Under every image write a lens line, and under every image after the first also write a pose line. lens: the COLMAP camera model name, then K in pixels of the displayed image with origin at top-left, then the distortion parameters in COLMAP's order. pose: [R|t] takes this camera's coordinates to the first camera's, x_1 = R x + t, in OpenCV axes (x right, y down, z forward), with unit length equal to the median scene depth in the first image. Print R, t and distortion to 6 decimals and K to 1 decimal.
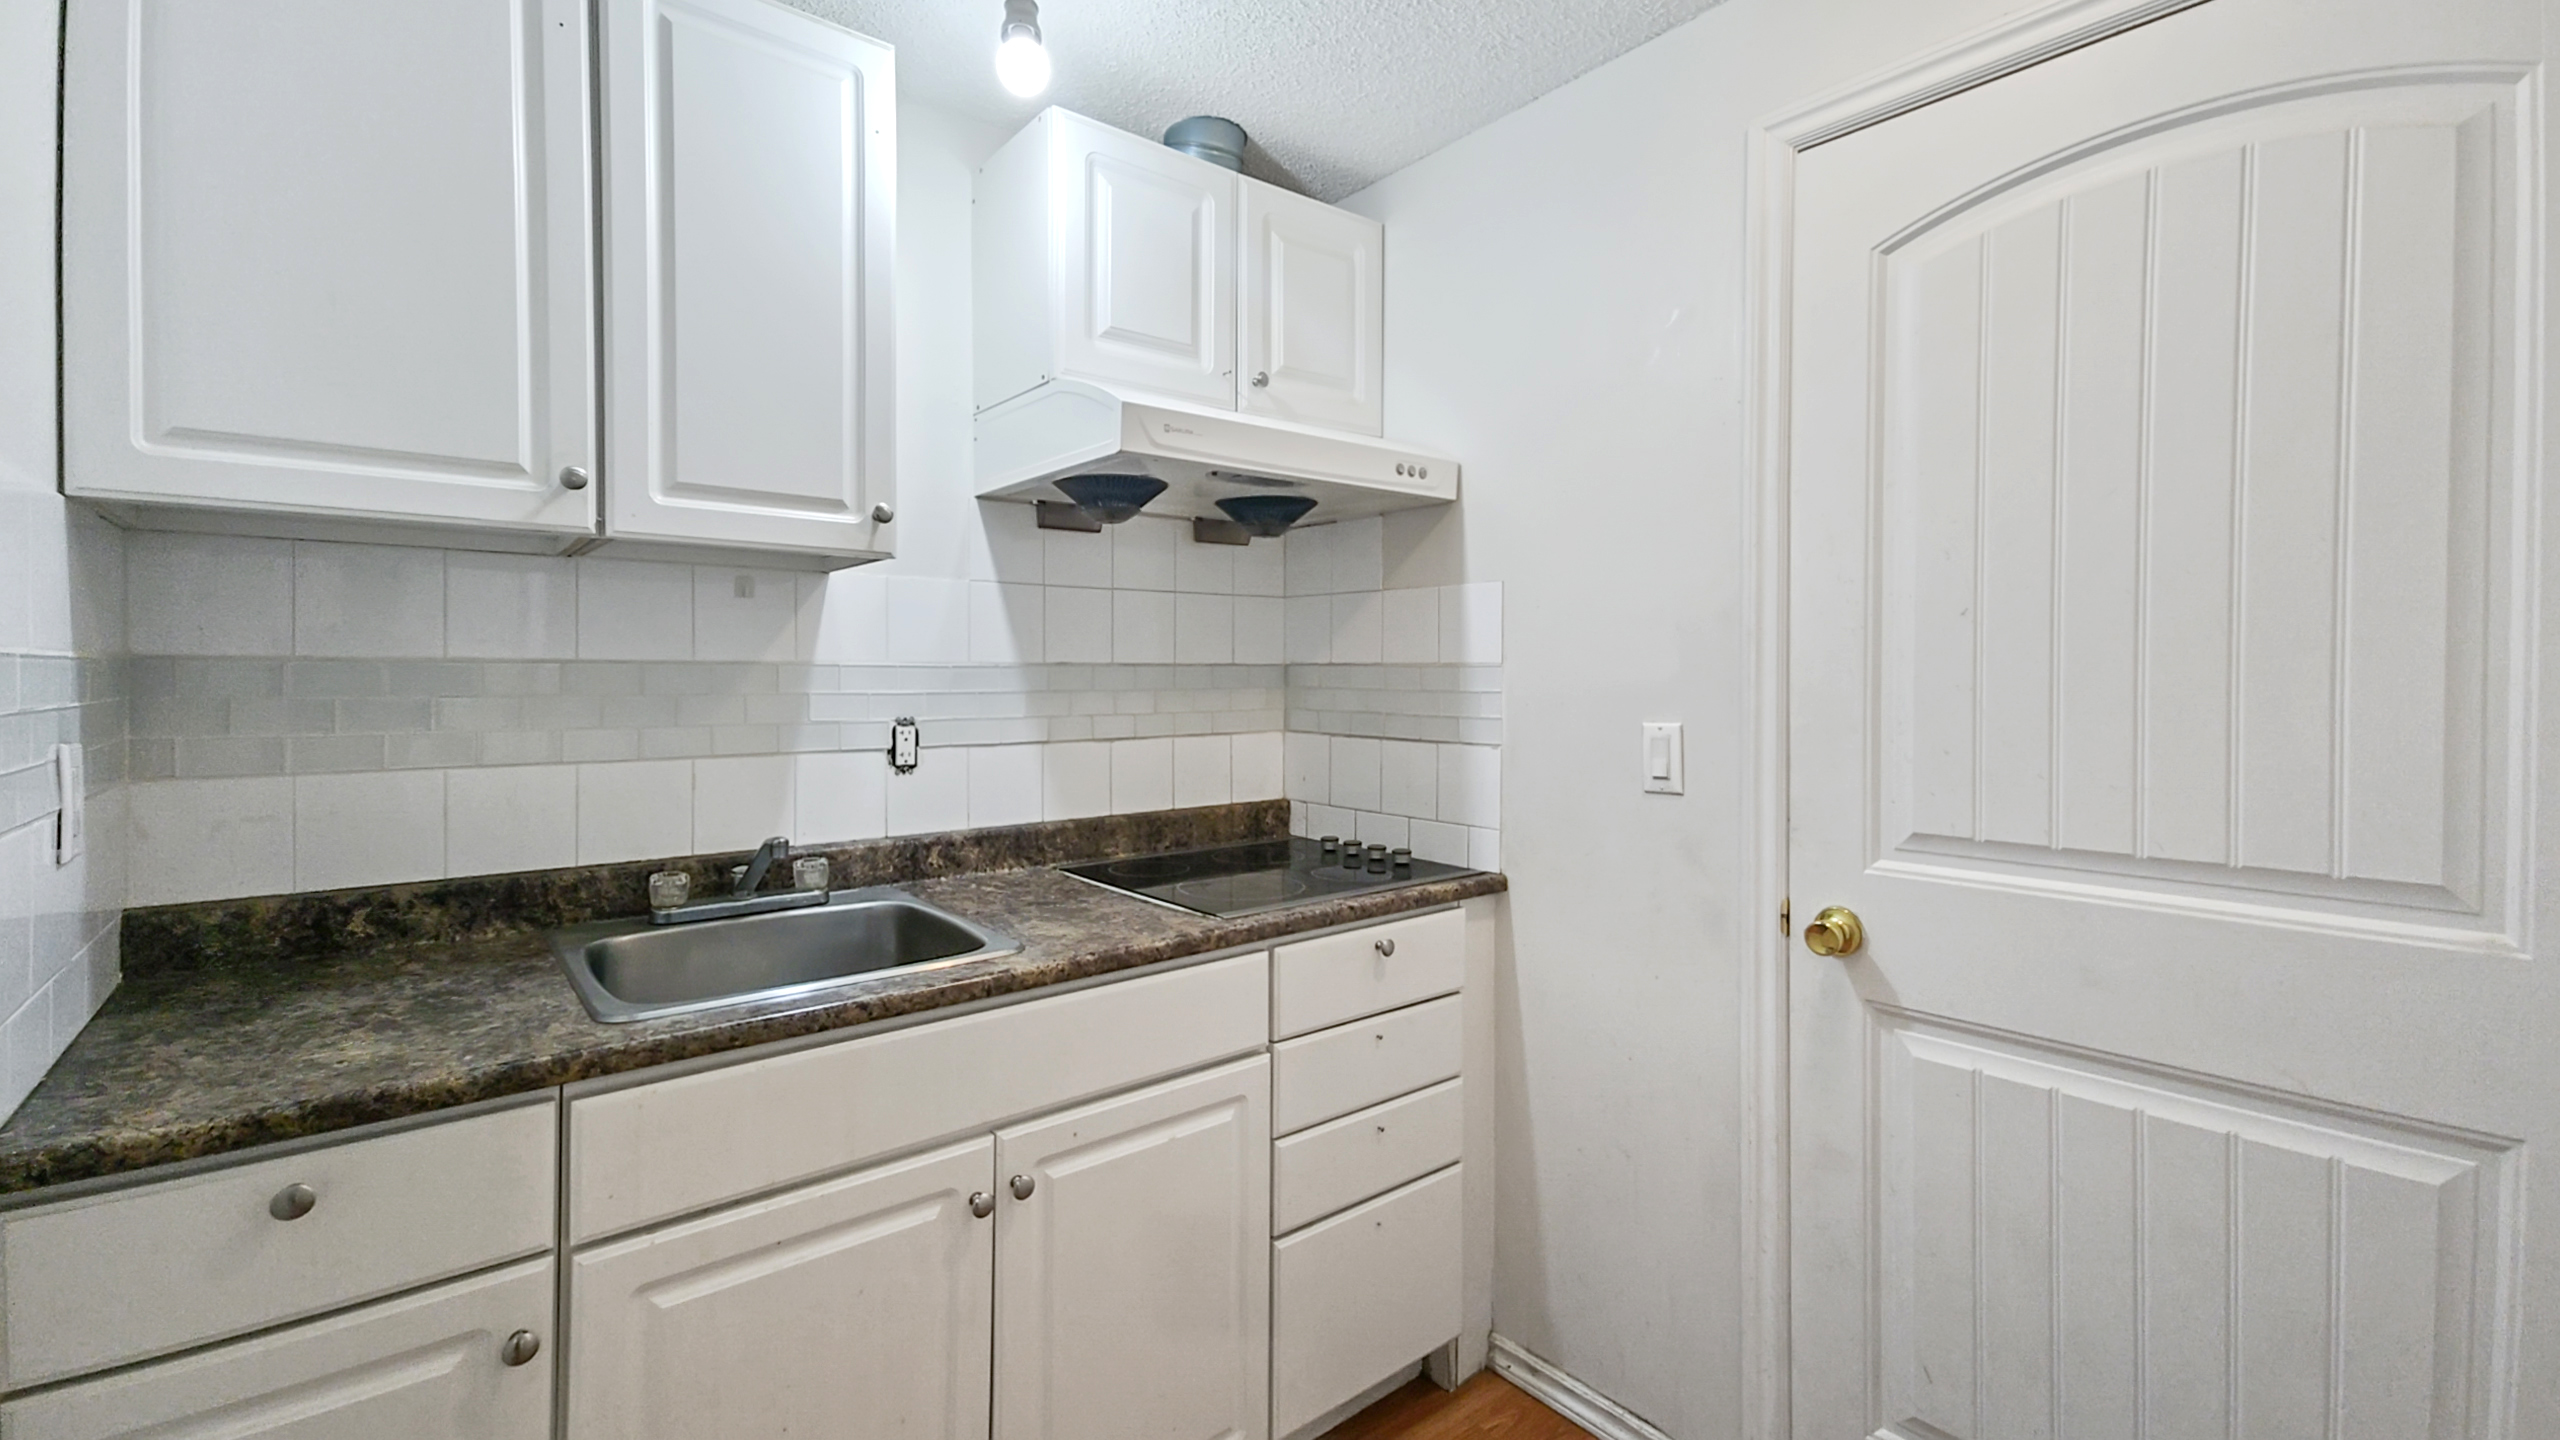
lens RADIAL K [[1108.9, 0, 1270.5], [0, 1108.9, 681.7], [0, 0, 1]] dist [0.003432, 0.000538]
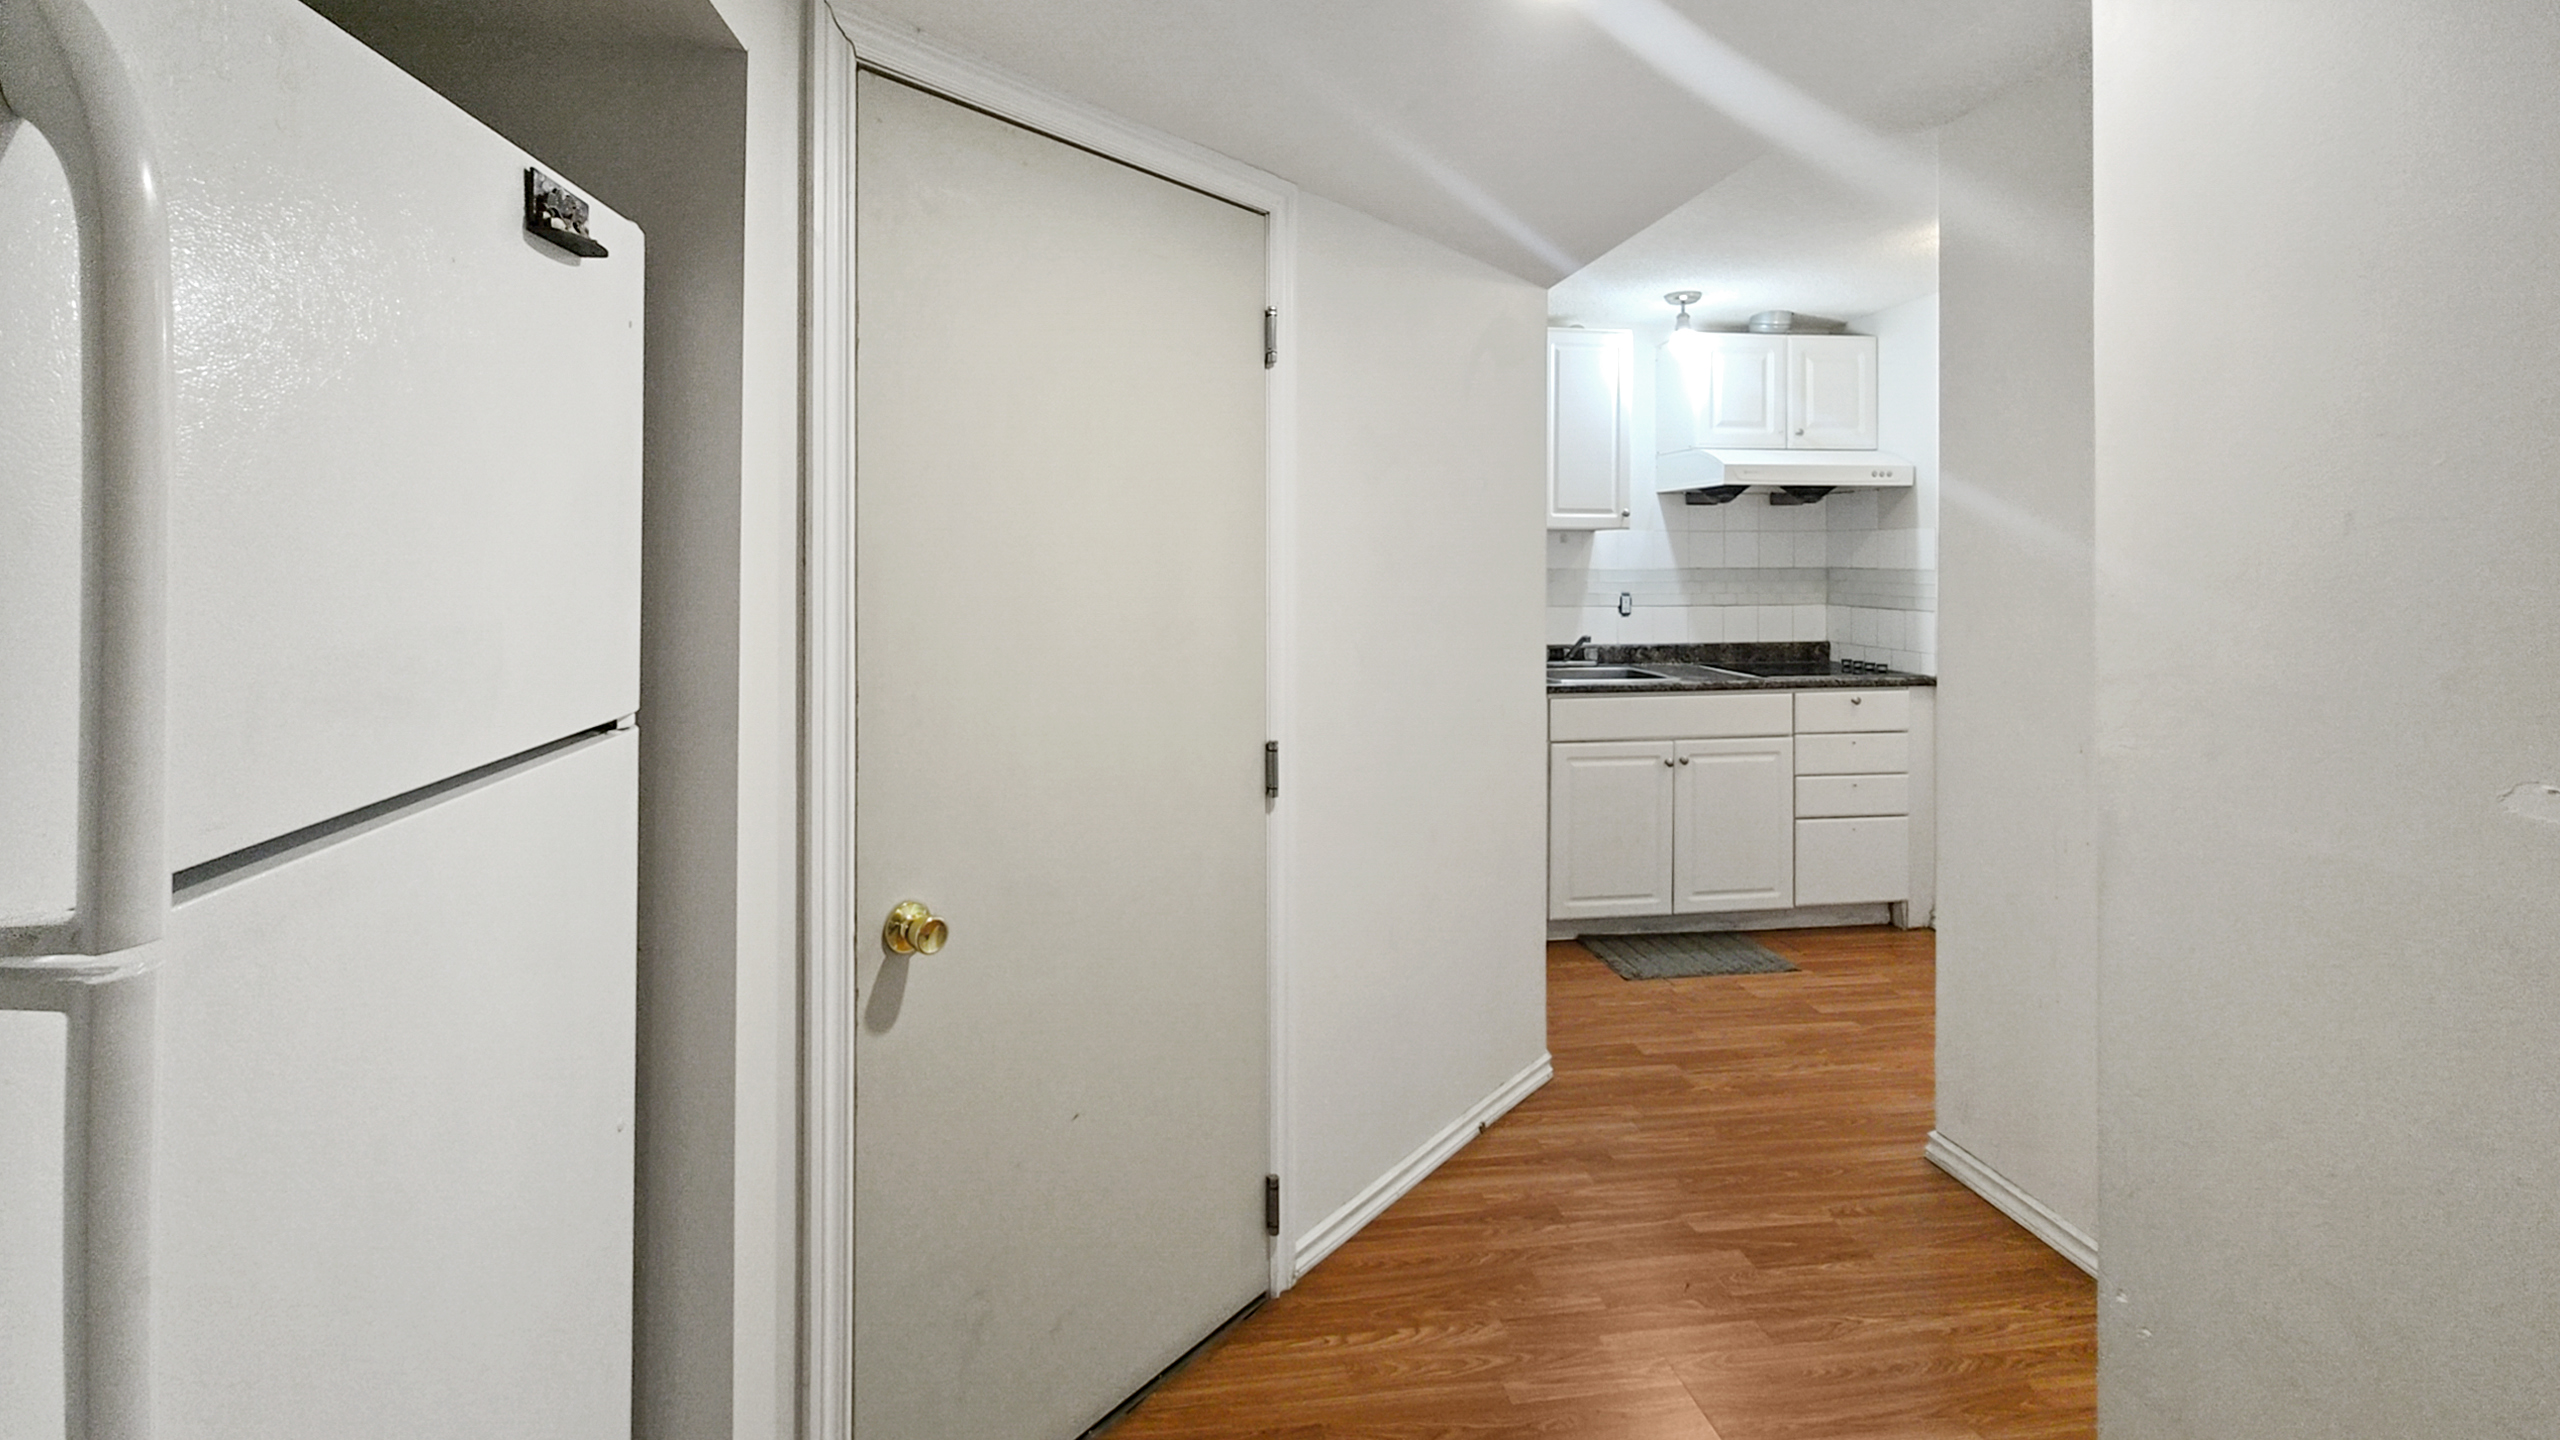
lens RADIAL K [[1108.9, 0, 1260.1], [0, 1108.9, 558.6], [0, 0, 1]] dist [0.003432, 0.000538]
pose [[0.848912, -0.001484, -0.528532, 0.235219], [-0.002470, 0.999974, -0.006774, -0.019926], [0.528529, 0.007056, 0.848886, -1.316366]]
